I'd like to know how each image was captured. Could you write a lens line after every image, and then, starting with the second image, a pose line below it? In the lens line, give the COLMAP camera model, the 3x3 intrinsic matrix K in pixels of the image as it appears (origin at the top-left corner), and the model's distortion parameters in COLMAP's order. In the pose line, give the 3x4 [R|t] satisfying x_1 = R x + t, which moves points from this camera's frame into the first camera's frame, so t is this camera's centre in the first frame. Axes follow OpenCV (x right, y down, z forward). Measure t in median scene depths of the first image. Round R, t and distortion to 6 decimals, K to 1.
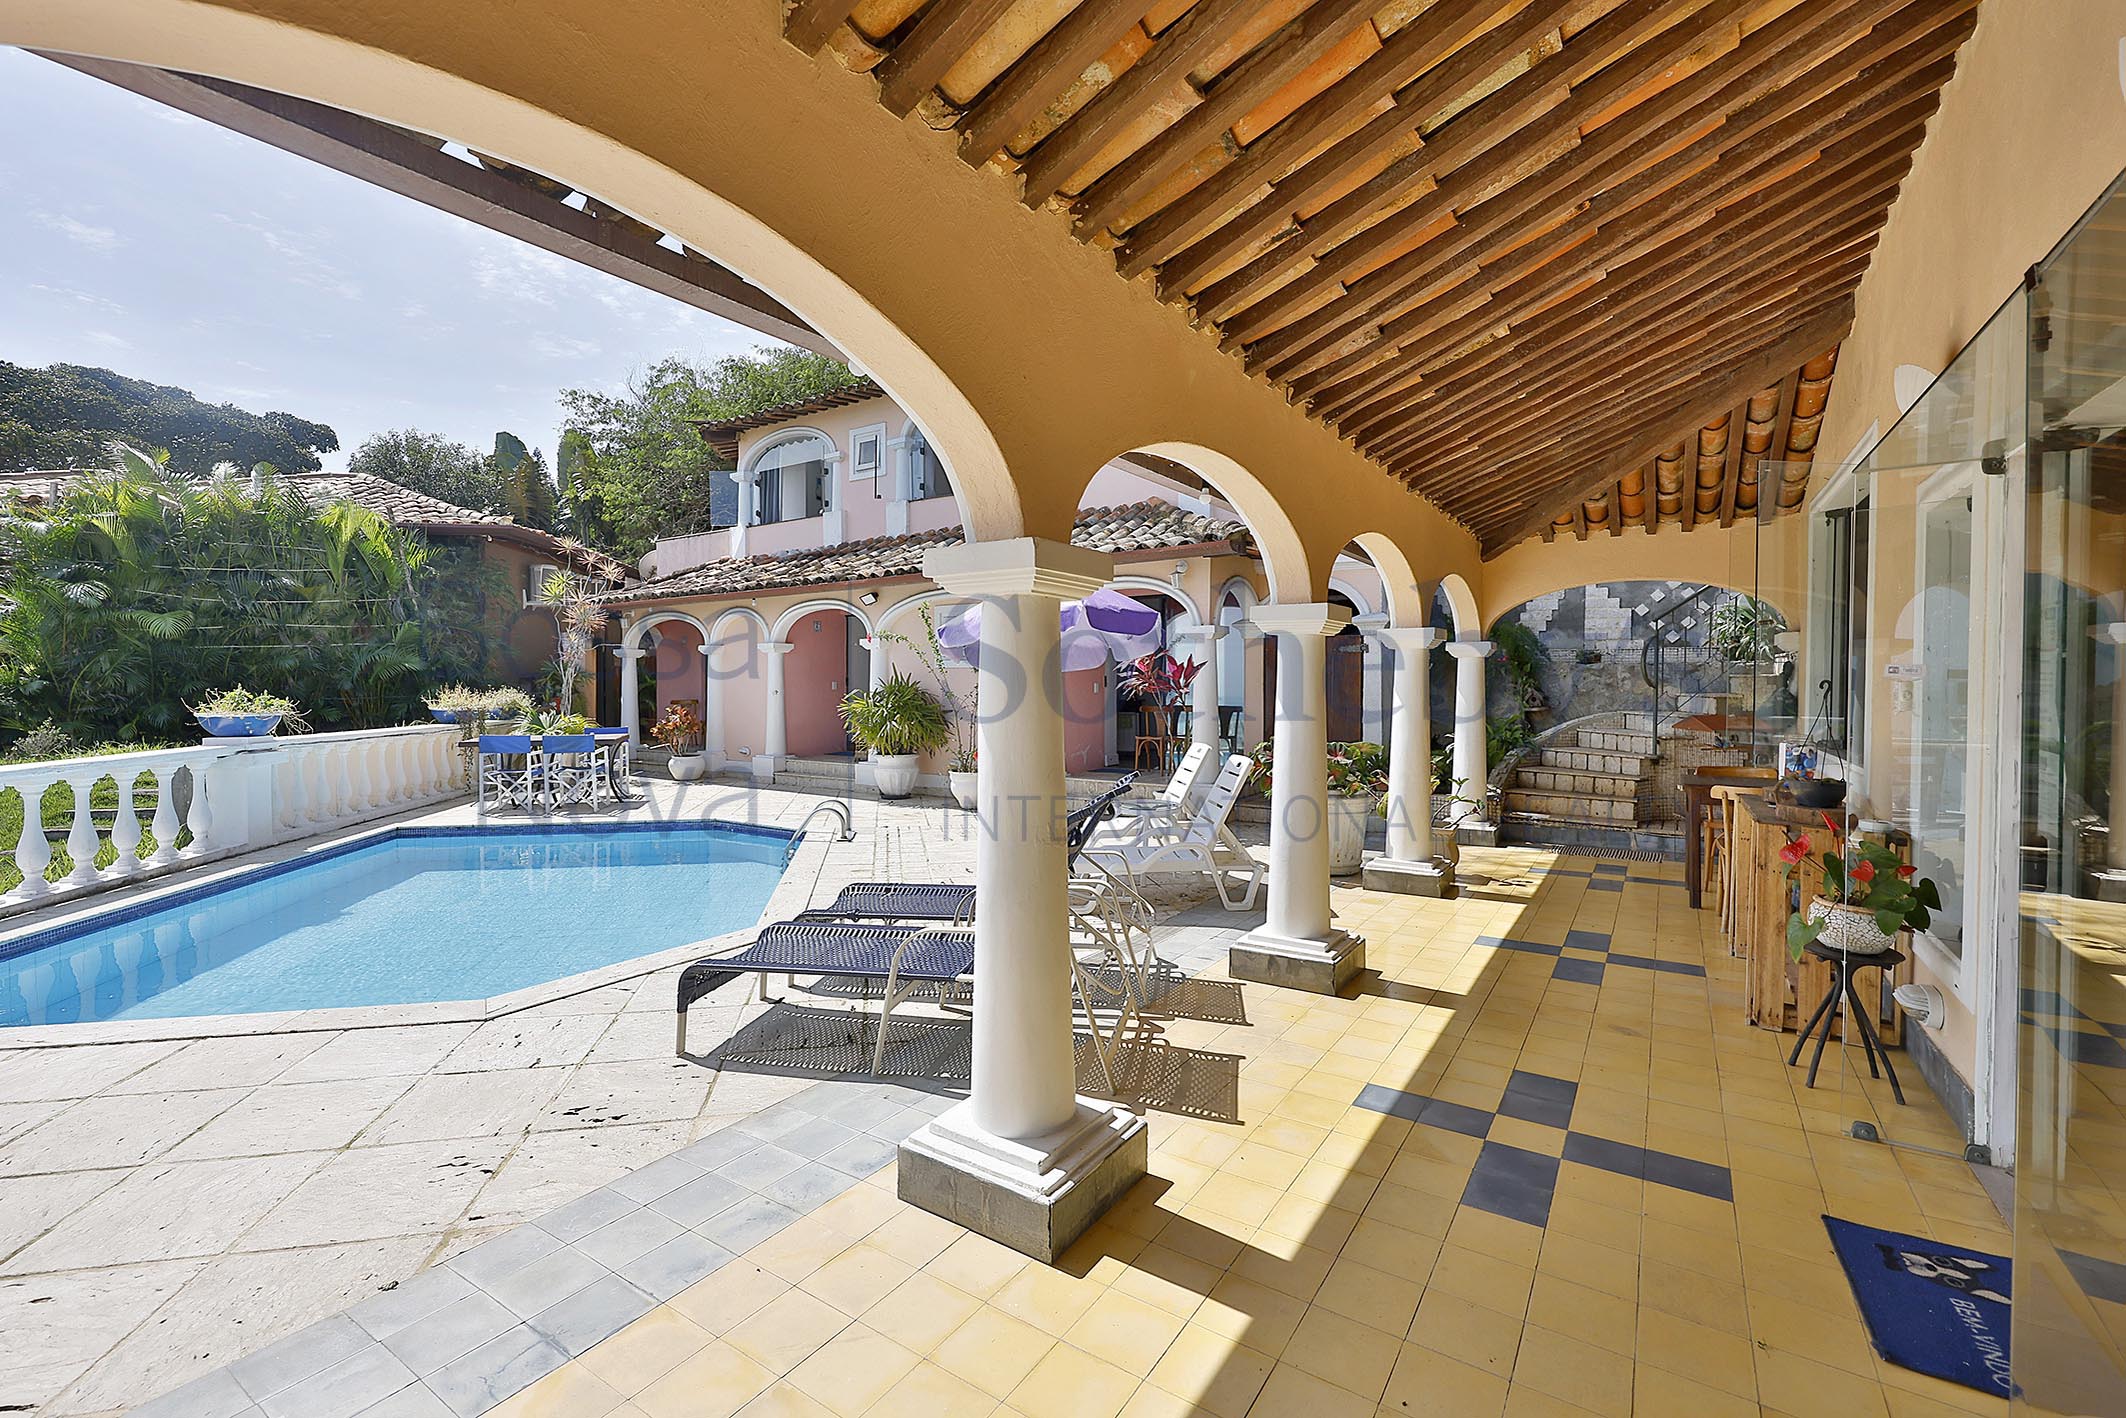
lens RADIAL K [[899.3, 0, 1070.5], [0, 899.3, 703.9], [0, 0, 1]] dist [0.001692, -0.000680]
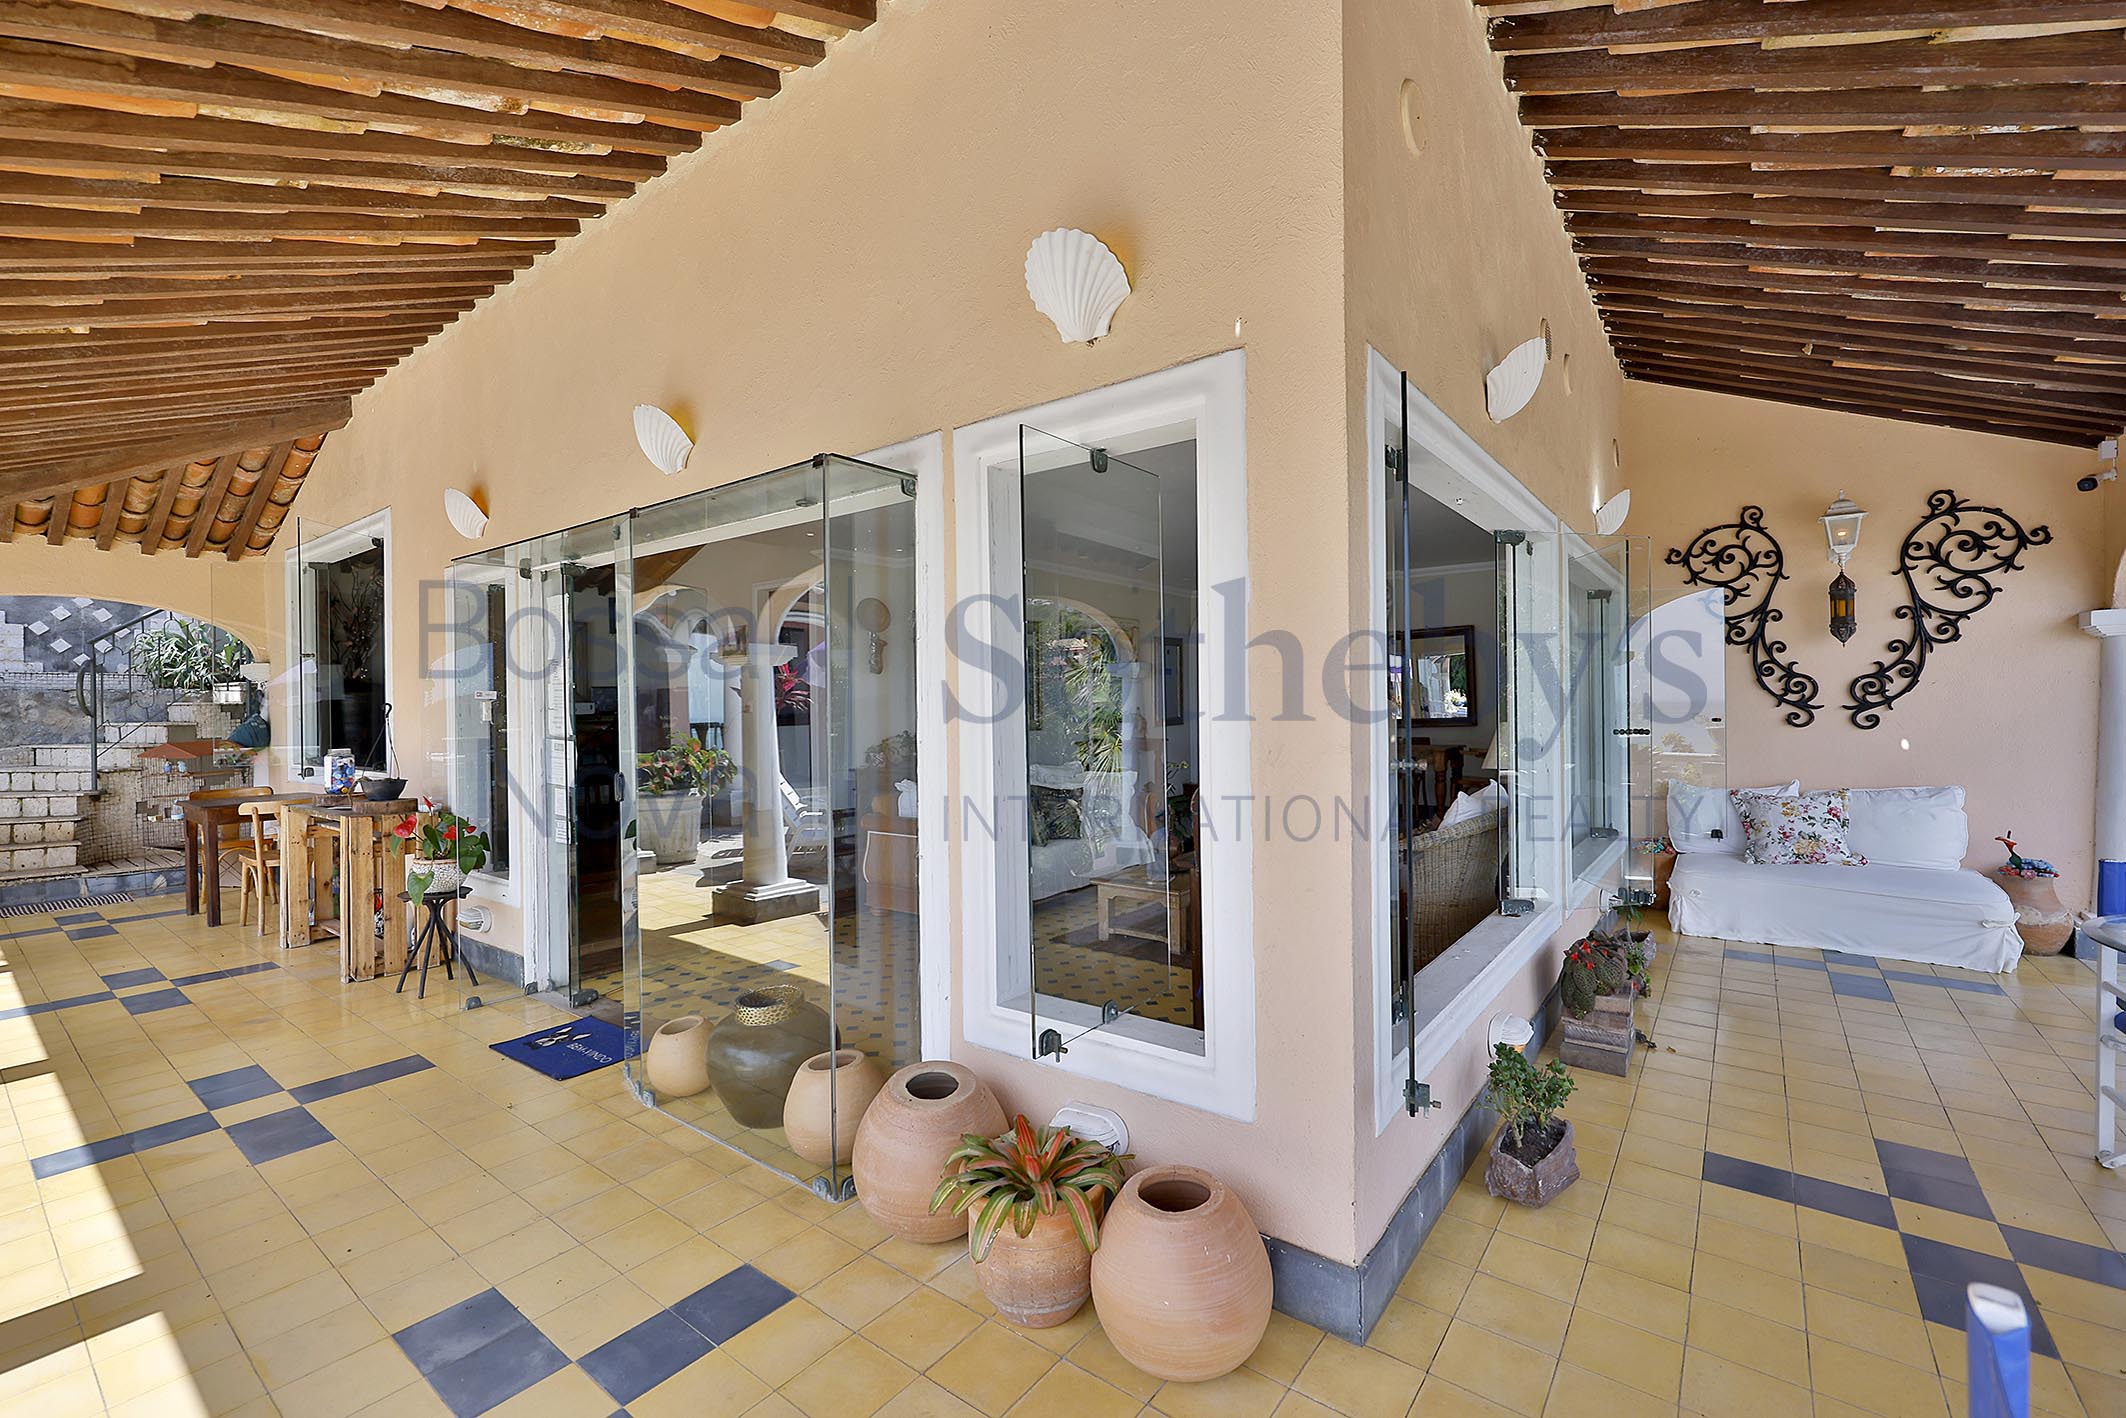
lens RADIAL K [[899.3, 0, 1070.5], [0, 899.3, 703.9], [0, 0, 1]] dist [0.001692, -0.000680]
pose [[0.046492, 0.002896, 0.998914, -0.401819], [0.034116, 0.999408, -0.004486, 0.013167], [-0.998336, 0.034287, 0.046365, -0.053784]]
